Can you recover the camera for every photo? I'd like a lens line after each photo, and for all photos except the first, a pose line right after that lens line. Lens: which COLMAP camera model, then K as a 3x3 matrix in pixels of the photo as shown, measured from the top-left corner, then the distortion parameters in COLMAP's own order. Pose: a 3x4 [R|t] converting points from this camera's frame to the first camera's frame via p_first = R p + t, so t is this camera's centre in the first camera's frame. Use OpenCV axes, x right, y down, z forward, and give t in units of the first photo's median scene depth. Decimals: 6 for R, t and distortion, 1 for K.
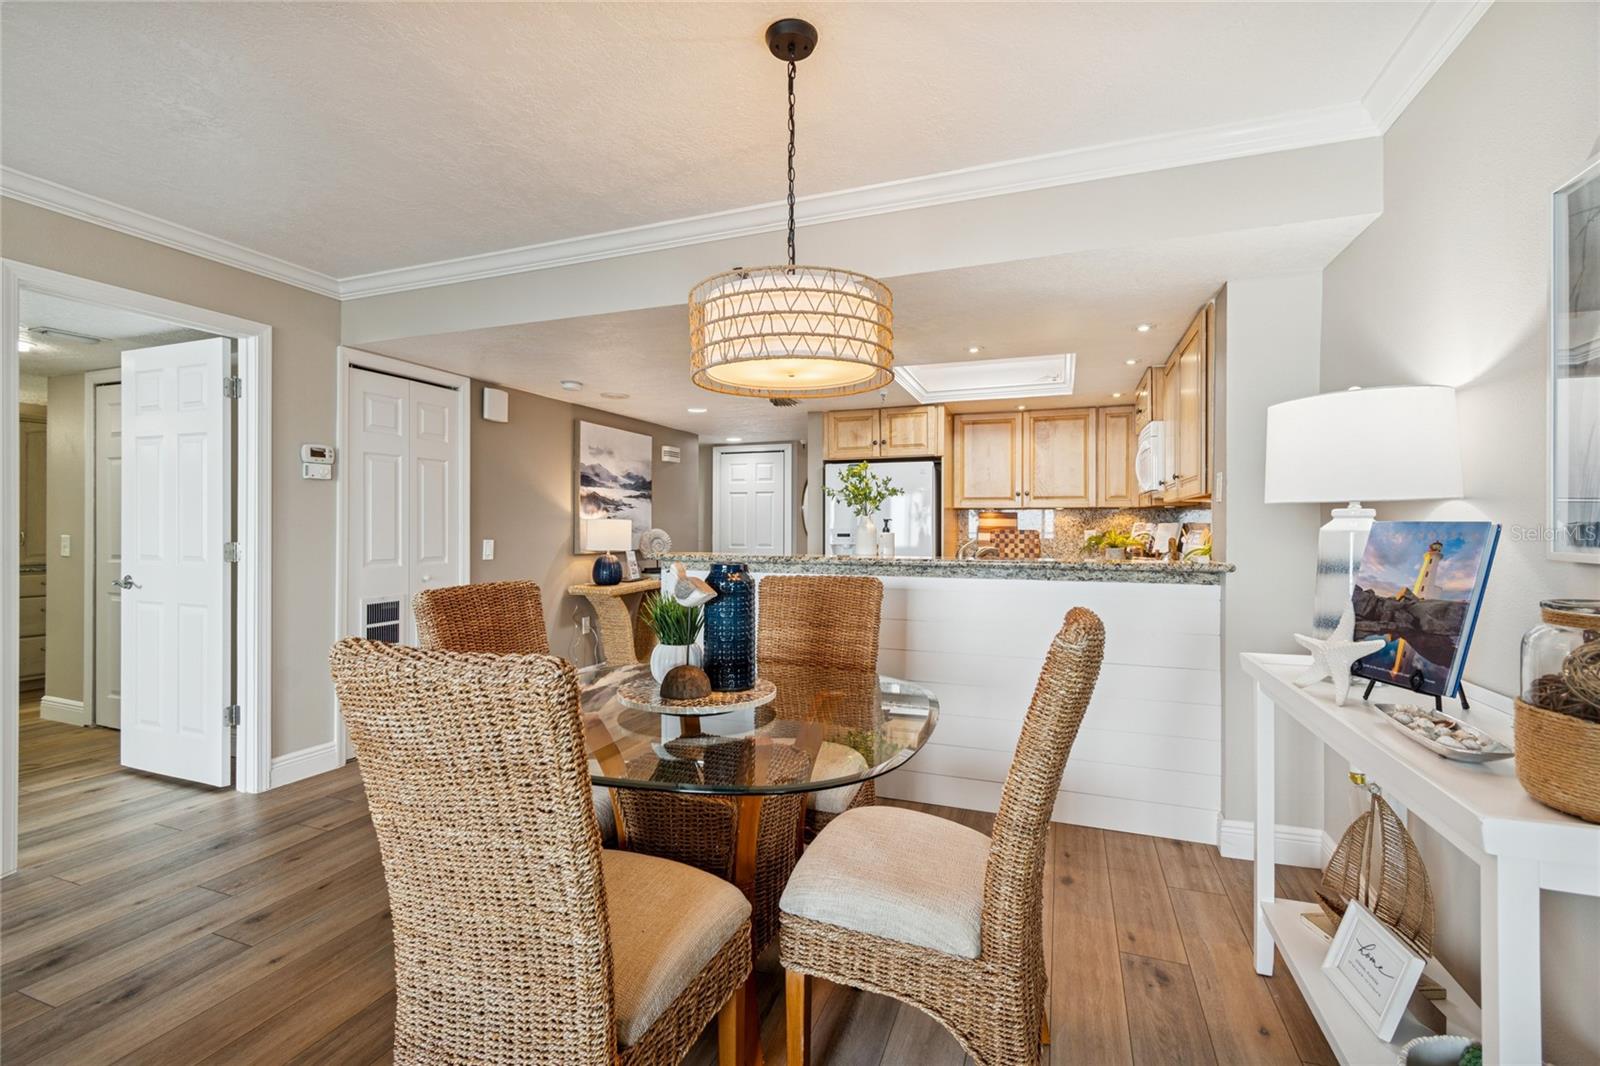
lens RADIAL K [[705.4, 0, 800.0], [0, 705.4, 535.9], [0, 0, 1]] dist [-0.001874, -0.001227]
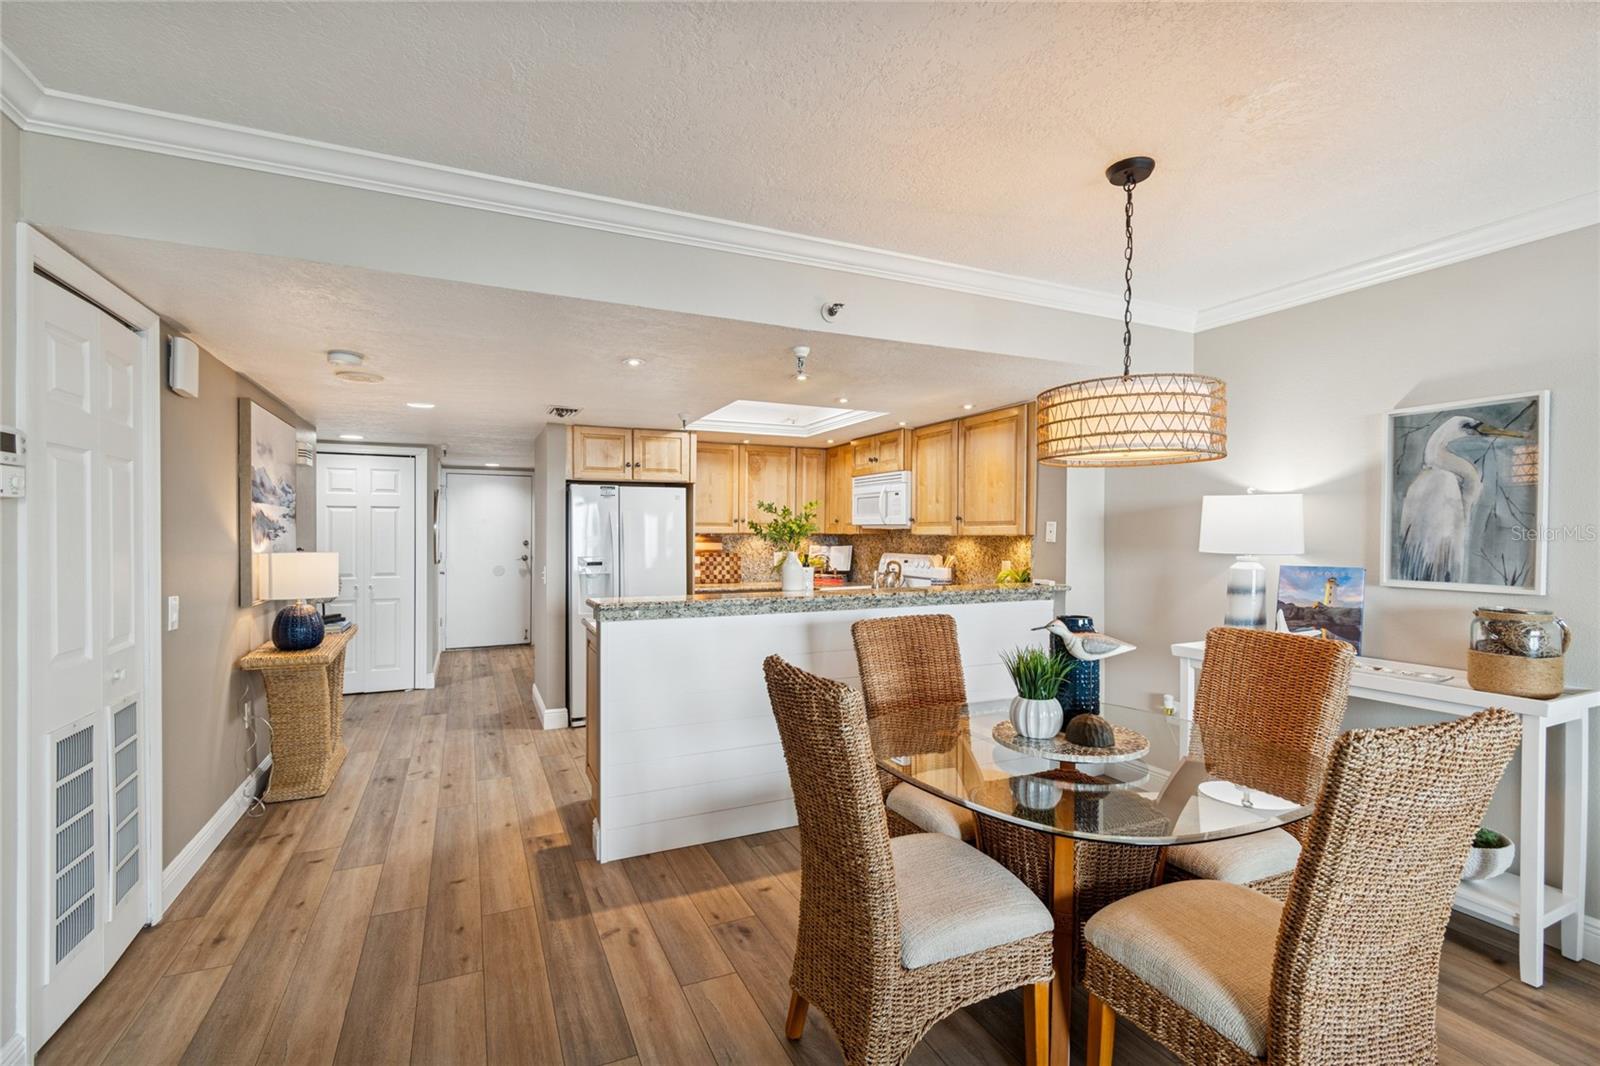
lens RADIAL K [[705.4, 0, 788.2], [0, 705.4, 534.6], [0, 0, 1]] dist [-0.001874, -0.001227]
pose [[0.707245, -0.001130, 0.706967, -0.411781], [0.009715, 0.999920, -0.008121, -0.029085], [-0.706901, 0.012612, 0.707200, 0.185115]]
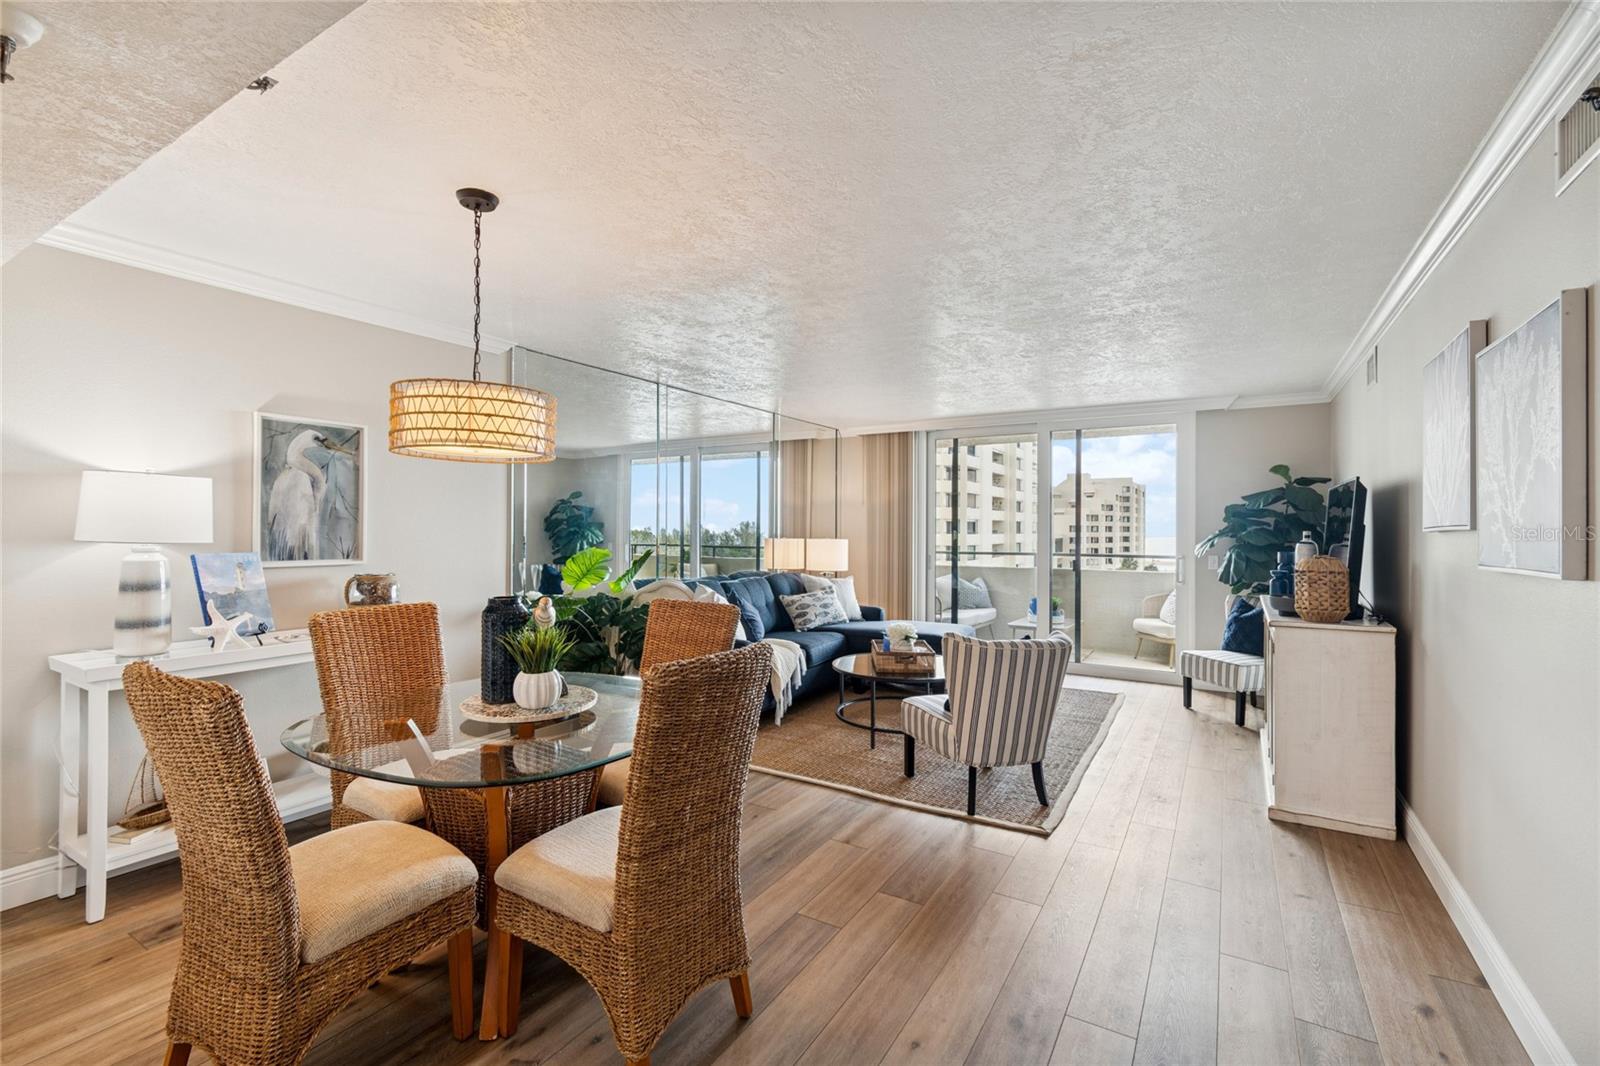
lens RADIAL K [[705.4, 0, 783.7], [0, 705.4, 527.4], [0, 0, 1]] dist [-0.001874, -0.001227]
pose [[-0.978780, -0.006238, 0.204817, -0.280613], [-0.003431, 0.999895, 0.014056, -0.034173], [-0.204883, 0.013055, -0.978699, 0.713298]]
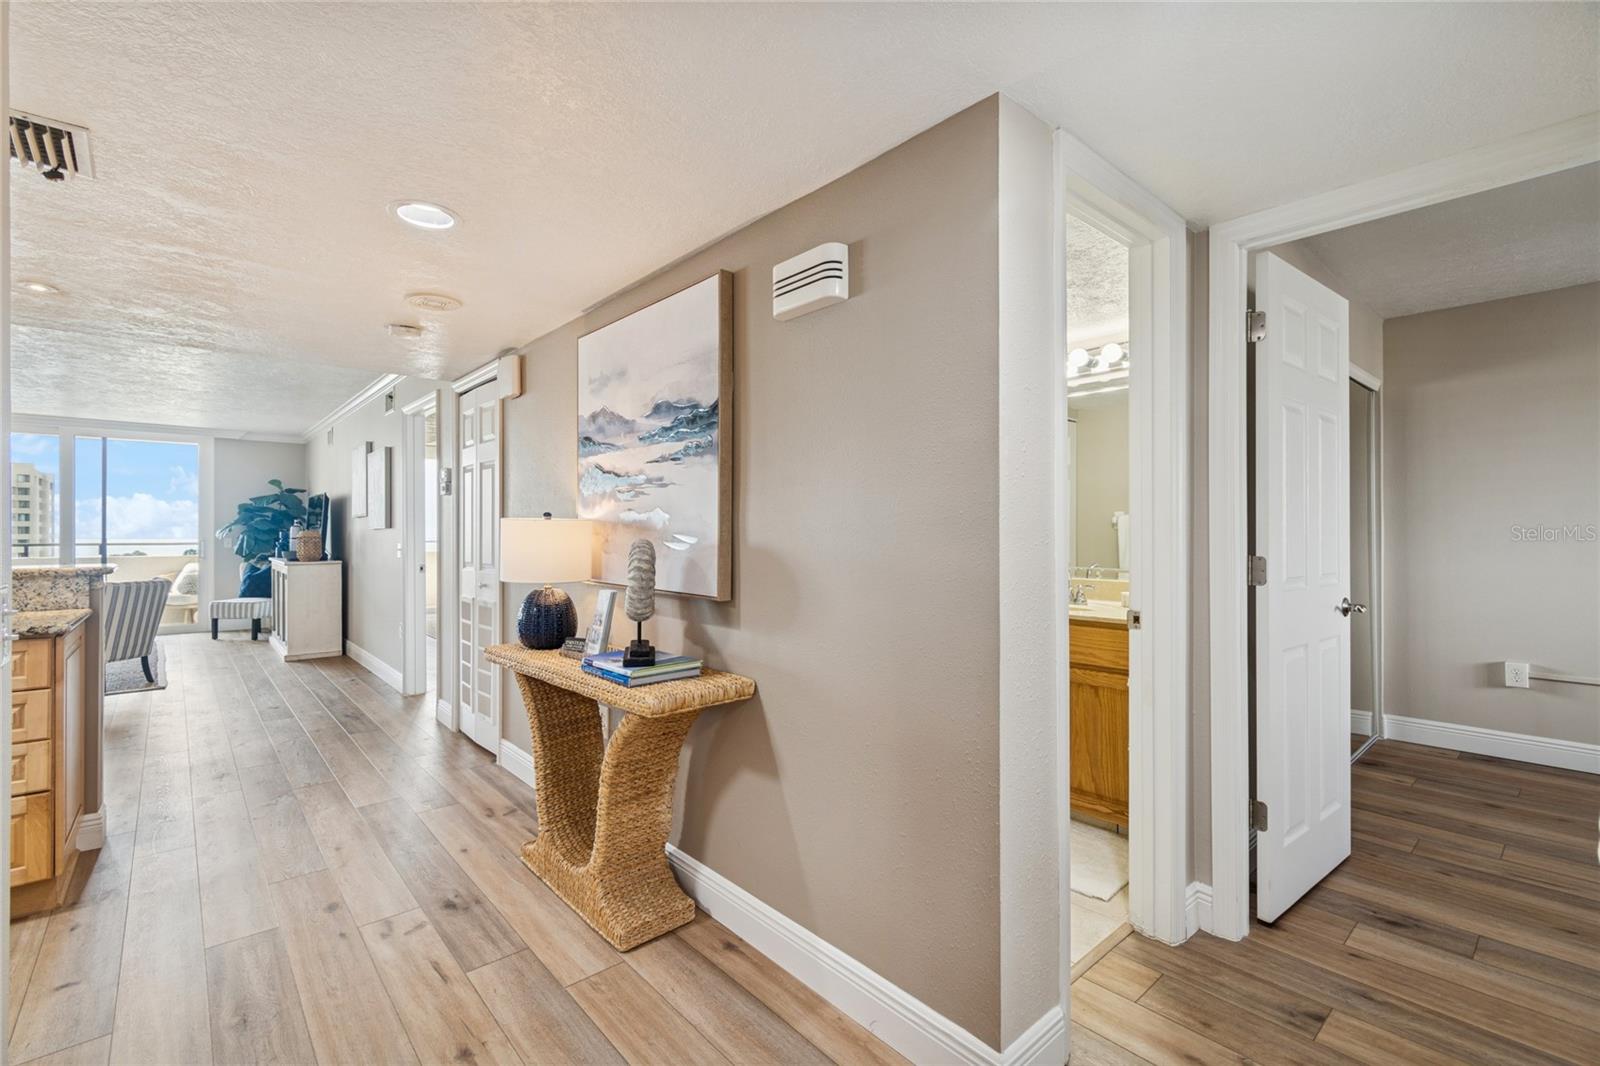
lens RADIAL K [[705.4, 0, 793.2], [0, 705.4, 531.3], [0, 0, 1]] dist [-0.001874, -0.001227]
pose [[-0.469837, -0.002876, -0.882749, 0.093331], [-0.014297, 0.999888, 0.004351, -0.018074], [0.882638, 0.014665, -0.469825, 1.376907]]
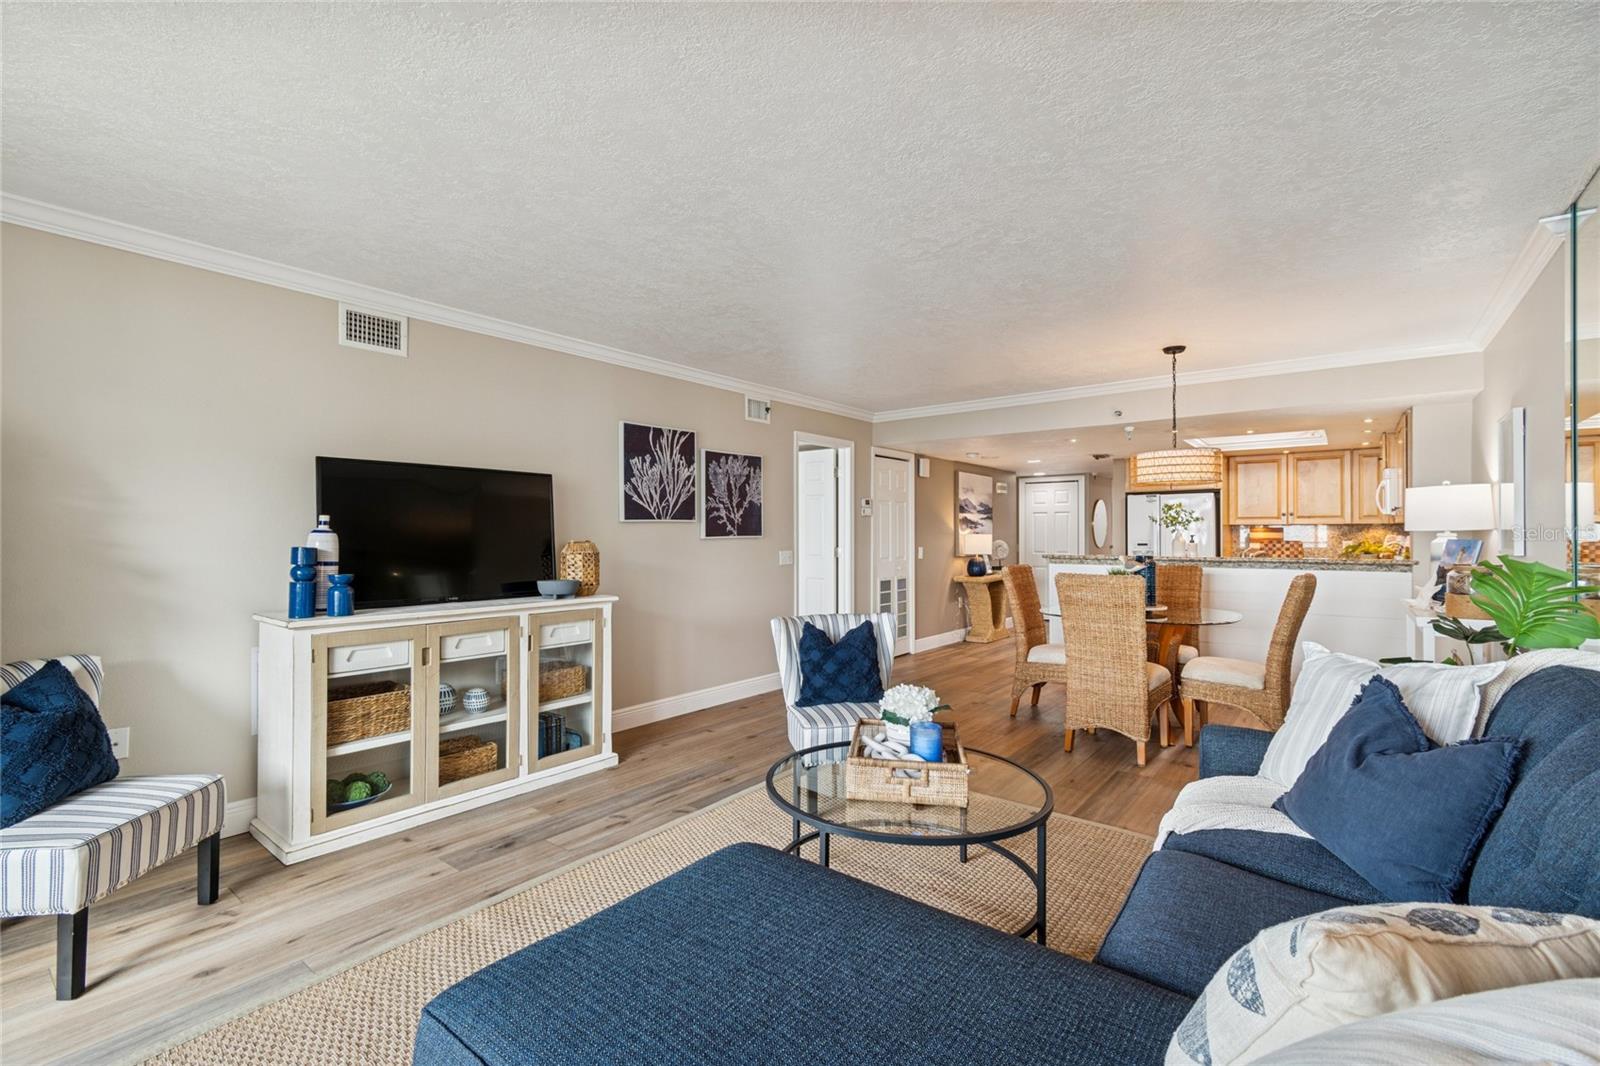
lens RADIAL K [[705.4, 0, 789.7], [0, 705.4, 536.0], [0, 0, 1]] dist [-0.001874, -0.001227]
pose [[0.950096, -0.002419, -0.311950, -0.175701], [-0.001675, 0.999916, -0.012858, 0.001233], [0.311955, 0.012739, 0.950012, -0.600005]]
